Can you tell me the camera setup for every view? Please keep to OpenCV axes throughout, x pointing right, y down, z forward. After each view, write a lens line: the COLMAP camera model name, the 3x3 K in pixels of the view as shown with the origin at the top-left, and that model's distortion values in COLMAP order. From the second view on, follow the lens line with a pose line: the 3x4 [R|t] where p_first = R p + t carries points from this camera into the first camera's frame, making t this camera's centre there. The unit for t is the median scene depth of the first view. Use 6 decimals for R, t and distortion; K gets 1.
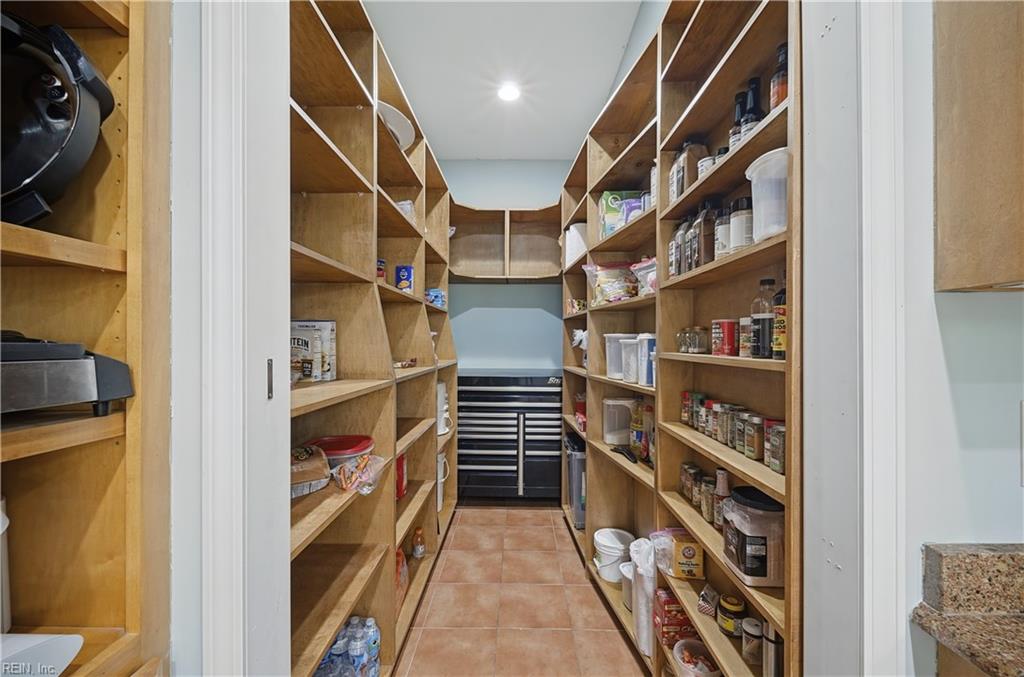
lens RADIAL K [[407.6, 0, 514.1], [0, 407.6, 340.5], [0, 0, 1]] dist [-0.001319, 0.000799]
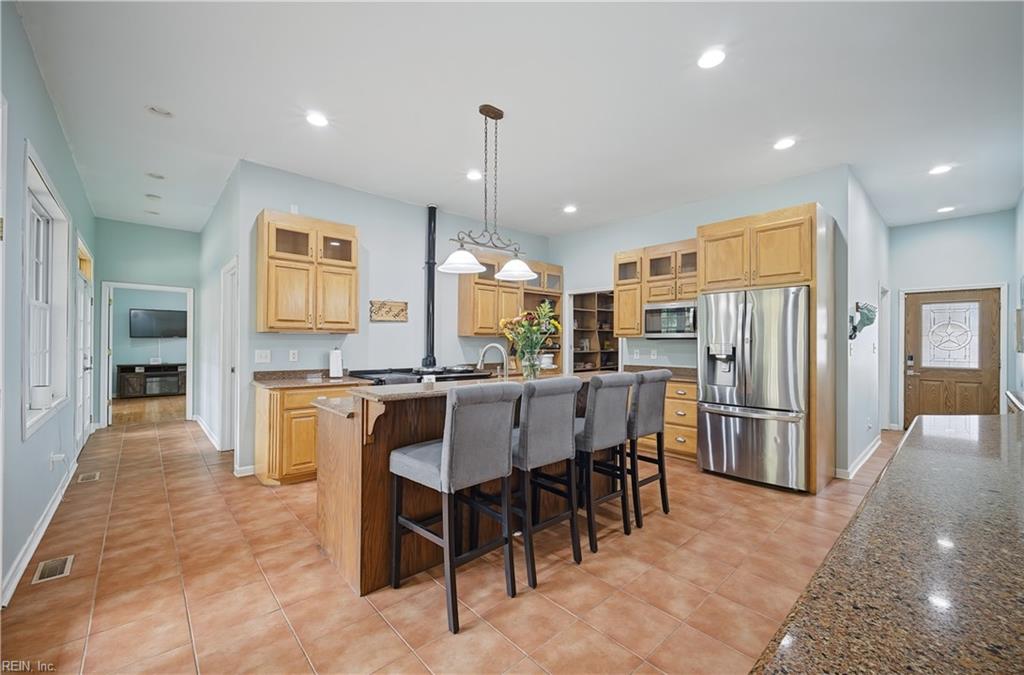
lens RADIAL K [[407.6, 0, 511.1], [0, 407.6, 336.7], [0, 0, 1]] dist [-0.001319, 0.000799]
pose [[0.686228, -0.010487, -0.727311, 1.175404], [0.002953, 0.999928, -0.011631, -0.006817], [0.727380, 0.005834, 0.686210, -1.437965]]
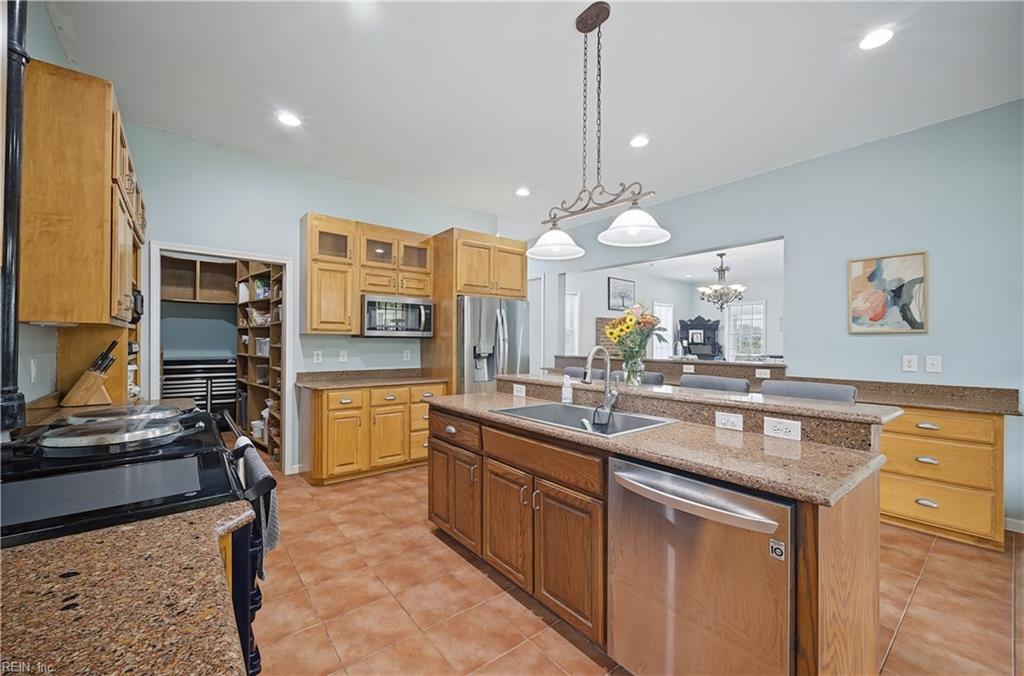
lens RADIAL K [[407.6, 0, 513.6], [0, 407.6, 340.5], [0, 0, 1]] dist [-0.001319, 0.000799]
pose [[0.767484, 0.004551, 0.641052, -0.105528], [-0.008141, 0.999963, 0.002648, -0.011309], [-0.641017, -0.007252, 0.767492, -1.245379]]
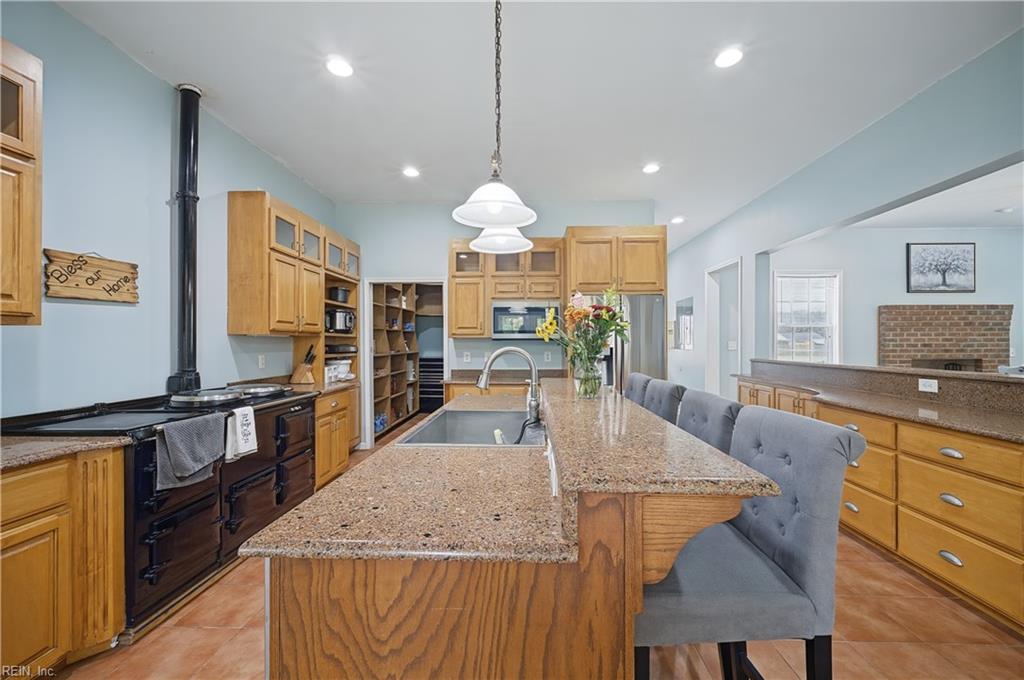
lens RADIAL K [[407.6, 0, 513.1], [0, 407.6, 345.7], [0, 0, 1]] dist [-0.001319, 0.000799]
pose [[0.999847, -0.005288, -0.016650, 0.461652], [0.005484, 0.999916, 0.011753, -0.010438], [0.016586, -0.011842, 0.999792, -1.410202]]
